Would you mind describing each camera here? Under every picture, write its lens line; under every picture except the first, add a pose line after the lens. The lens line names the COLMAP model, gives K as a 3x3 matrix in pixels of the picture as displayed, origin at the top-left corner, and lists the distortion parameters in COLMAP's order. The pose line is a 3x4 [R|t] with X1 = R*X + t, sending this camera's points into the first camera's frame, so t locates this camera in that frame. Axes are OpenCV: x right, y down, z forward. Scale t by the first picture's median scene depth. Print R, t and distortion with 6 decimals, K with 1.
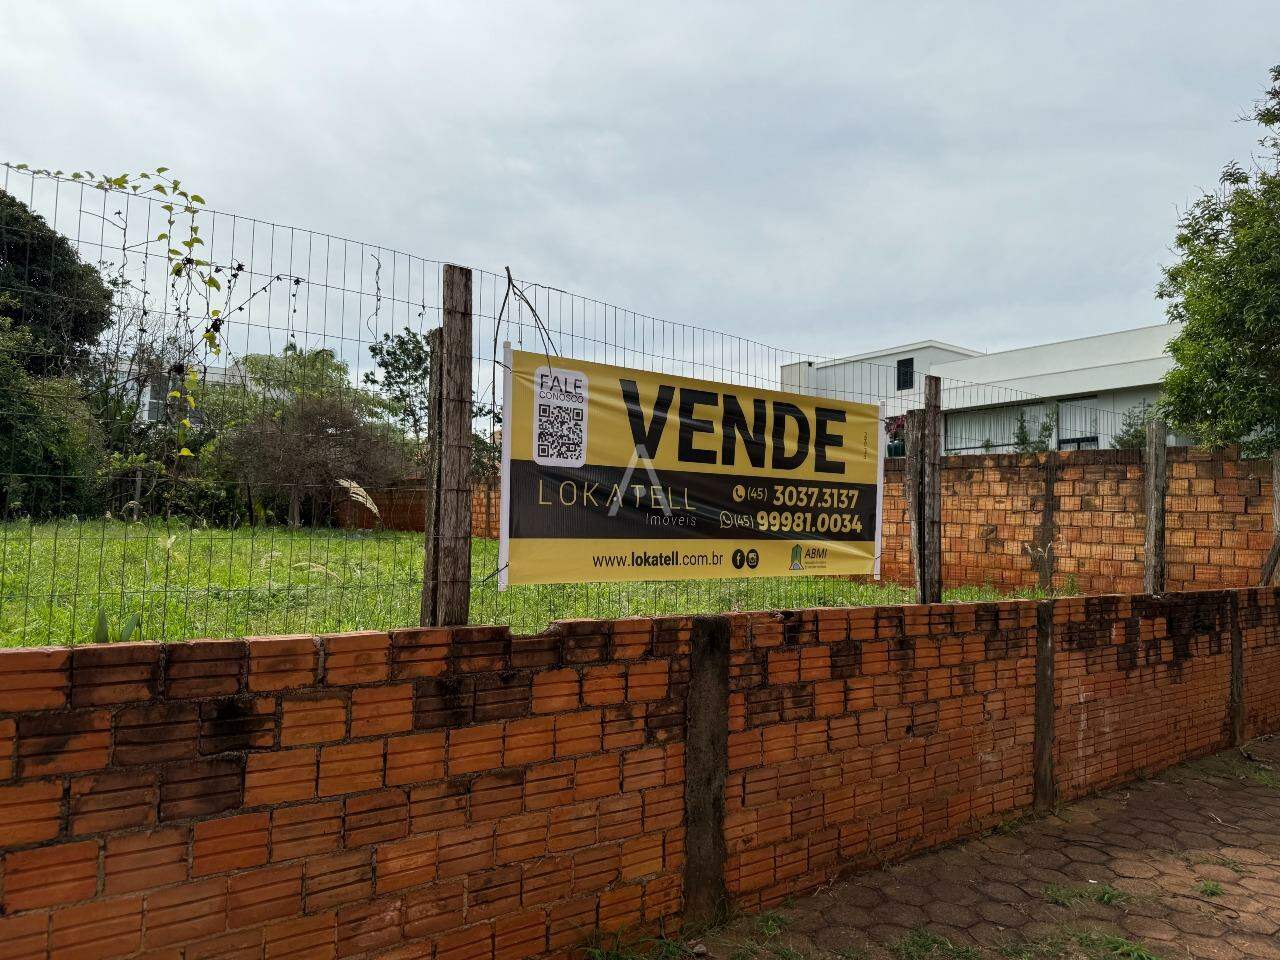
lens RADIAL K [[904.7, 0, 639.6], [0, 904.7, 479.4], [0, 0, 1]] dist [0.049843, -0.071561]
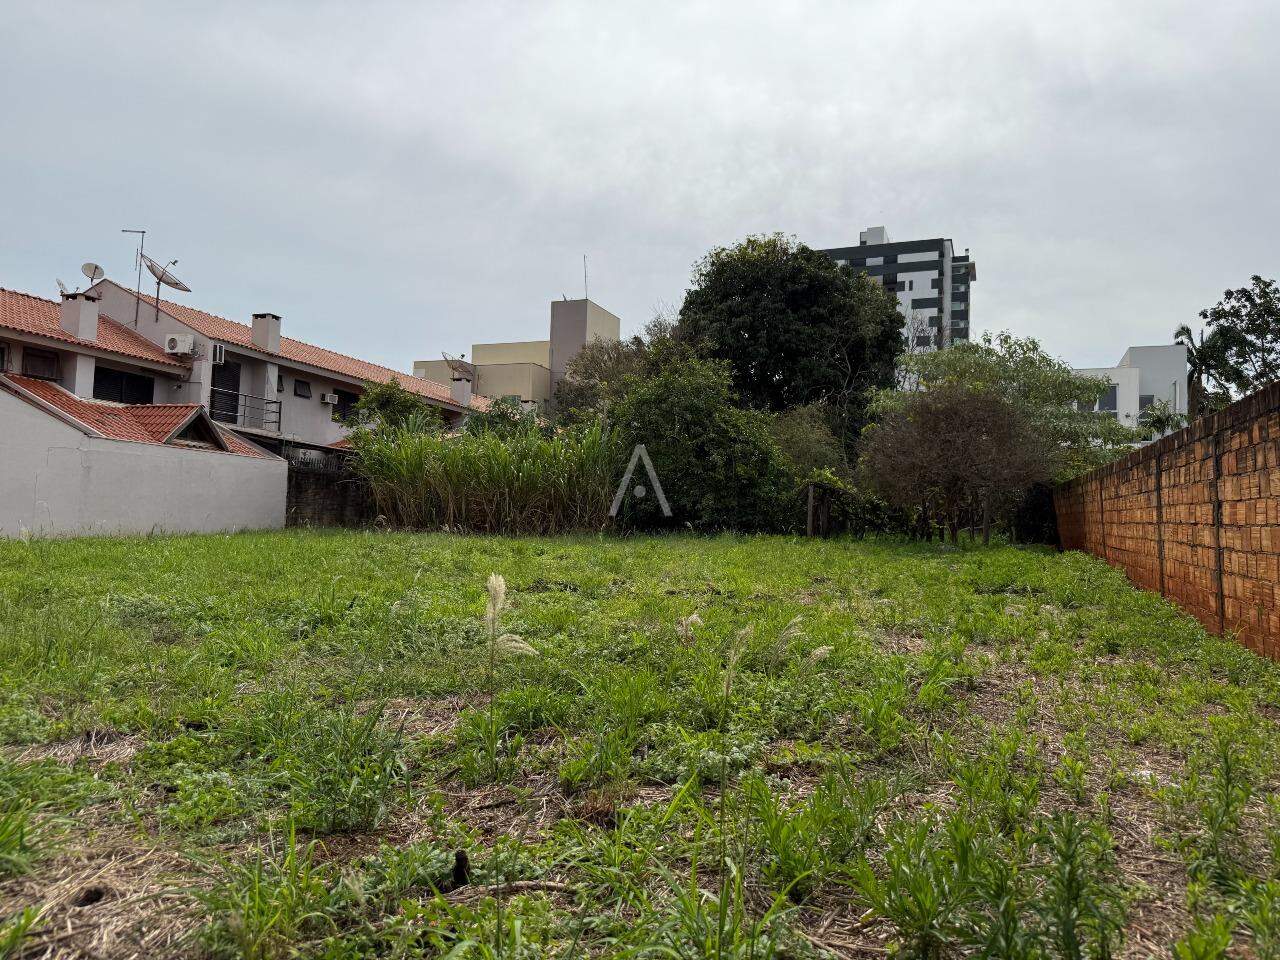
lens RADIAL K [[904.7, 0, 637.3], [0, 904.7, 486.2], [0, 0, 1]] dist [0.049843, -0.071561]
pose [[0.504274, -0.049570, -0.862120, 1.261805], [0.041302, 0.998593, -0.033258, 0.094532], [0.862555, -0.018836, 0.505612, 1.813778]]
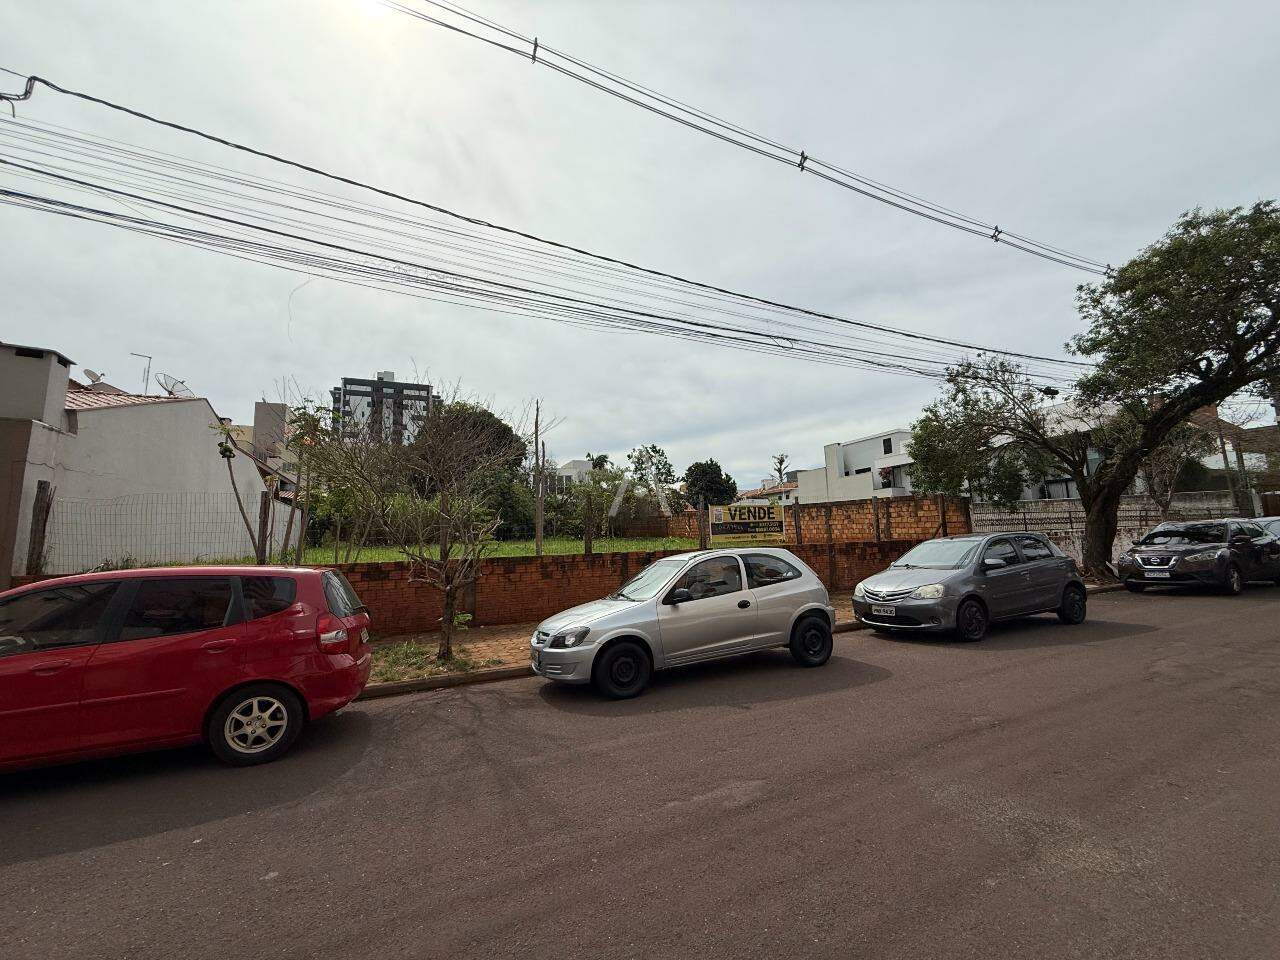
lens RADIAL K [[510.7, 0, 636.7], [0, 510.7, 482.0], [0, 0, 1]] dist [-0.000306, 0.000652]
pose [[0.968129, -0.078198, -0.237932, 0.175151], [0.066914, 0.996233, -0.055150, -0.109816], [0.241348, 0.037471, 0.969715, -2.005808]]
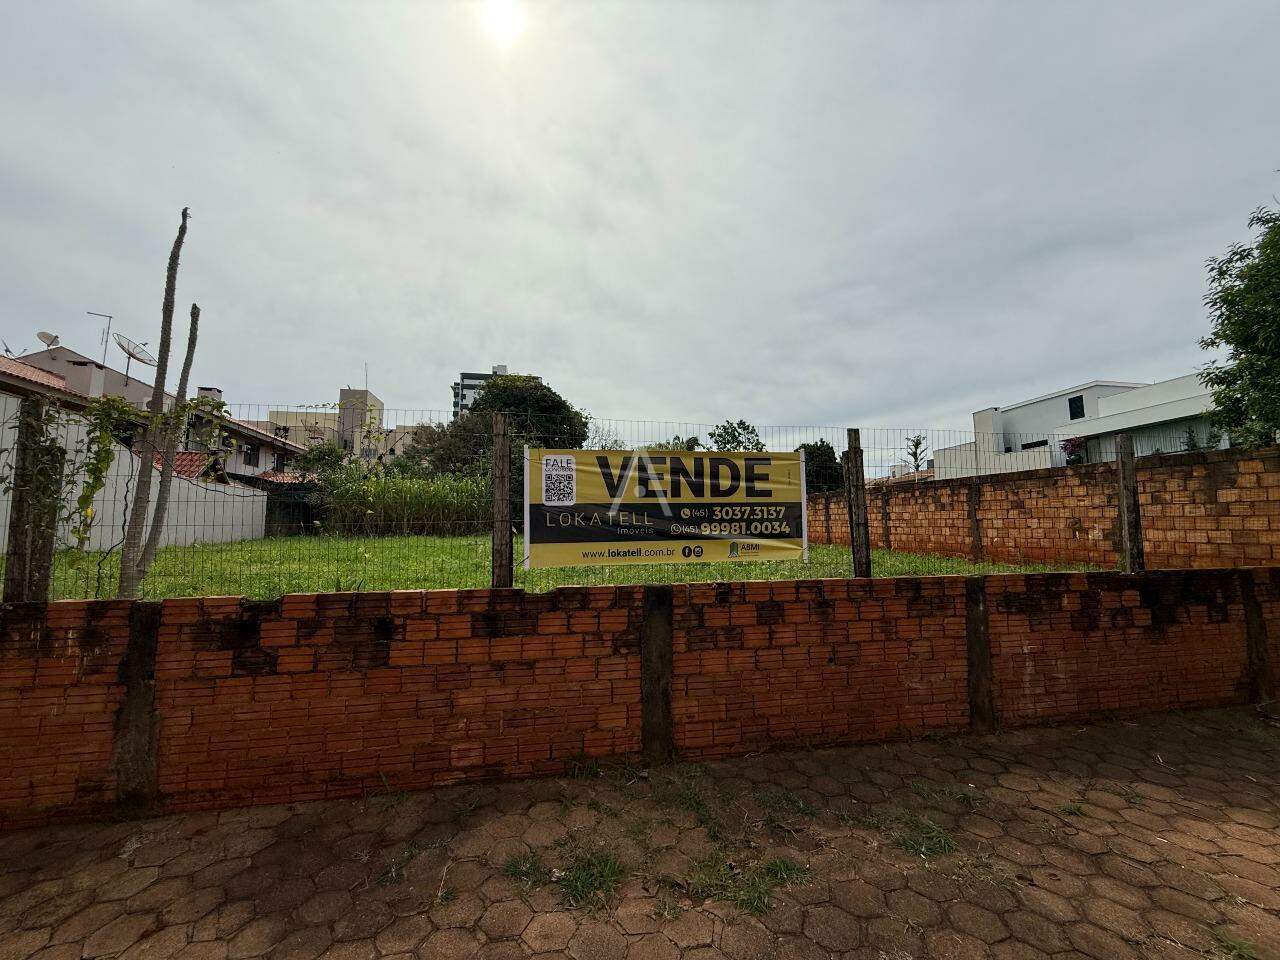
lens RADIAL K [[510.7, 0, 637.4], [0, 510.7, 481.8], [0, 0, 1]] dist [-0.000306, 0.000652]
pose [[0.886742, -0.074189, -0.456273, 0.432962], [0.056031, 0.997010, -0.053219, 0.001791], [0.458857, 0.021626, 0.888247, 0.082086]]
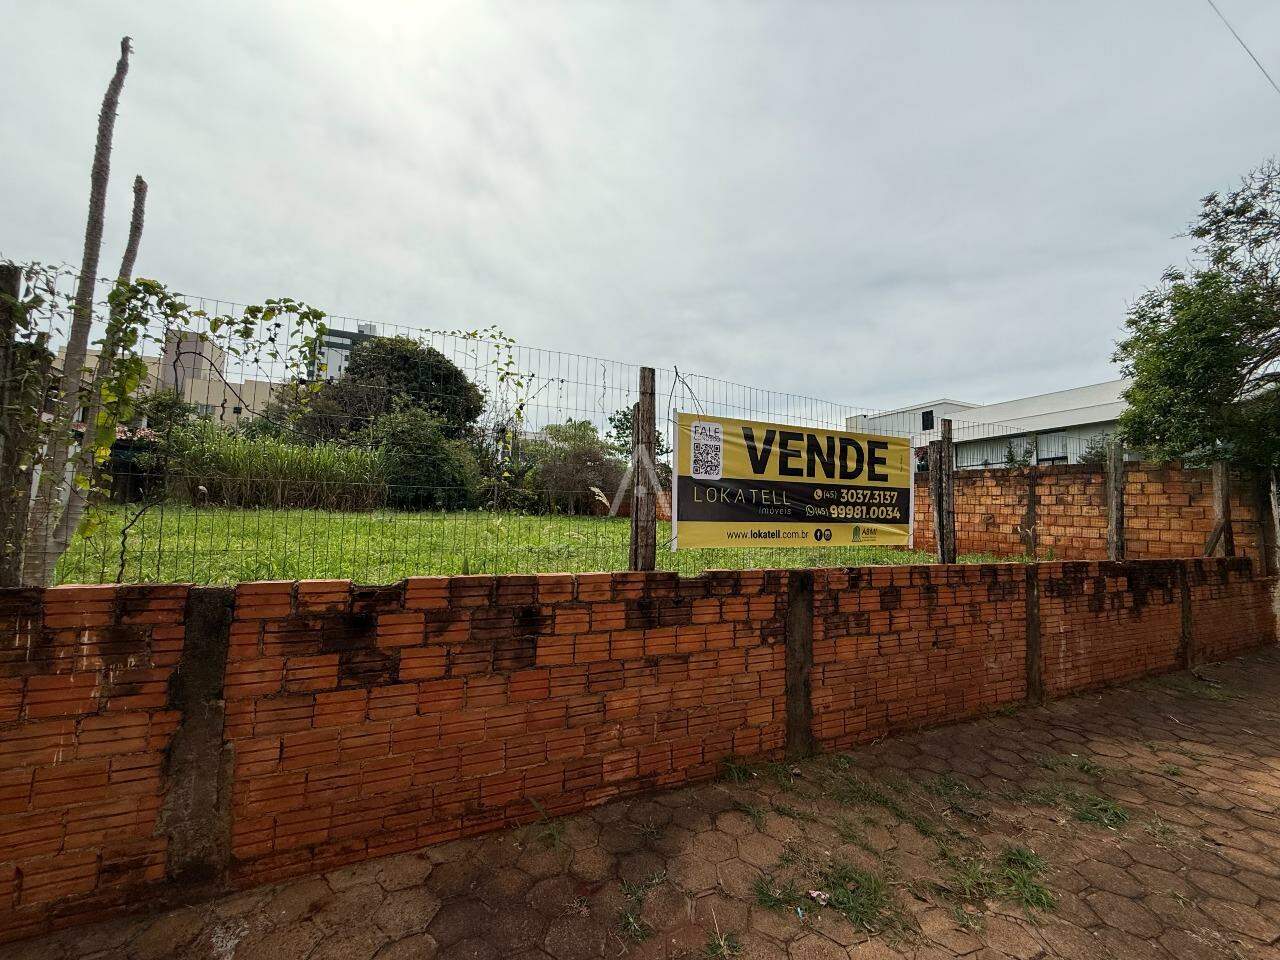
lens RADIAL K [[510.7, 0, 637.2], [0, 510.7, 480.8], [0, 0, 1]] dist [-0.000306, 0.000652]
pose [[0.972570, -0.014003, -0.232189, 0.005779], [0.010538, 0.999814, -0.016158, 0.002056], [0.232373, 0.013268, 0.972536, 0.022561]]
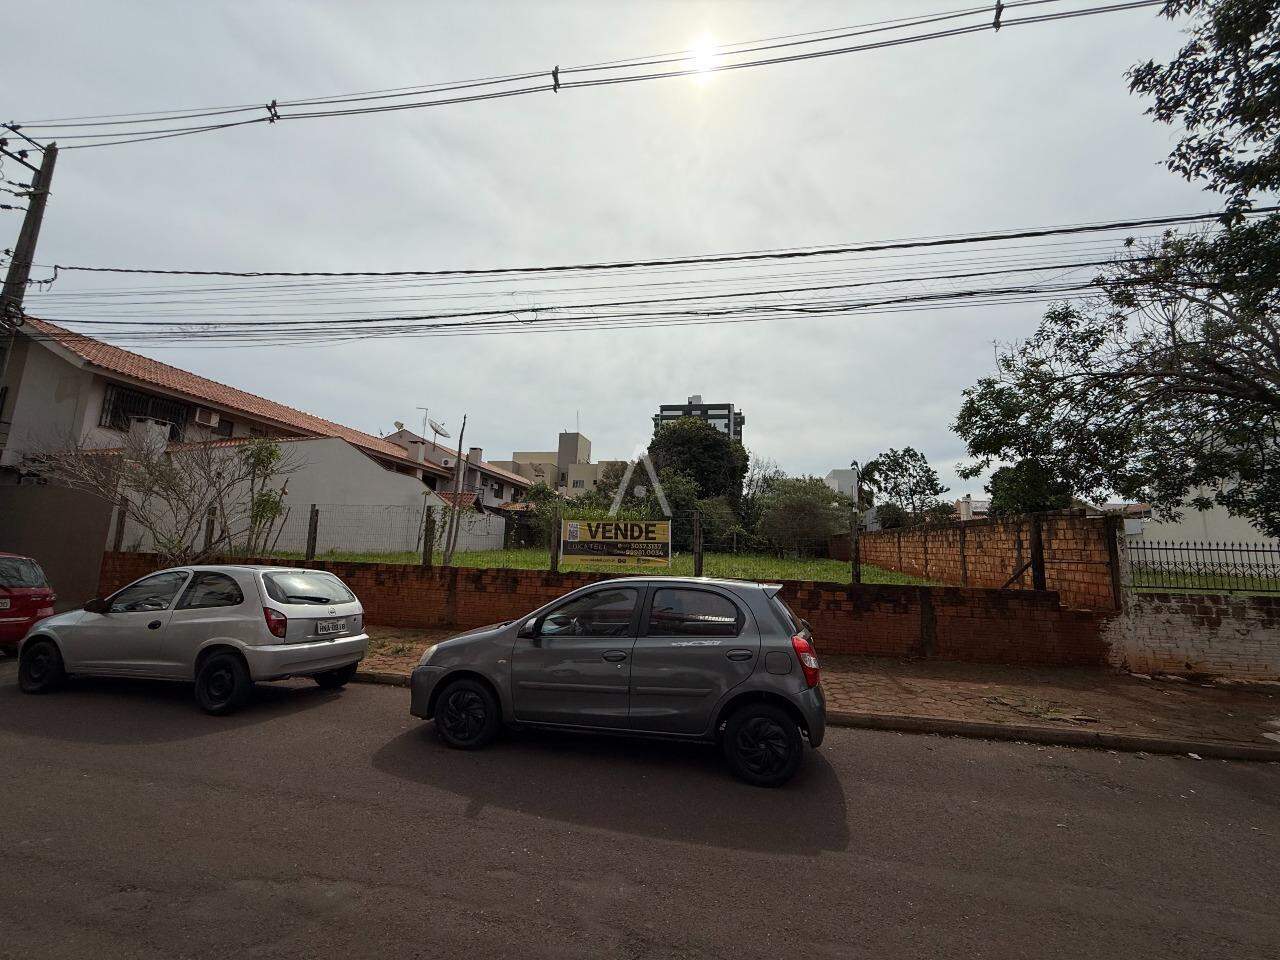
lens RADIAL K [[510.7, 0, 637.4], [0, 510.7, 481.9], [0, 0, 1]] dist [-0.000306, 0.000652]
pose [[0.645296, -0.103243, -0.756924, 1.879947], [0.029093, 0.993428, -0.110699, -0.013983], [0.763378, 0.049412, 0.644059, -0.496195]]
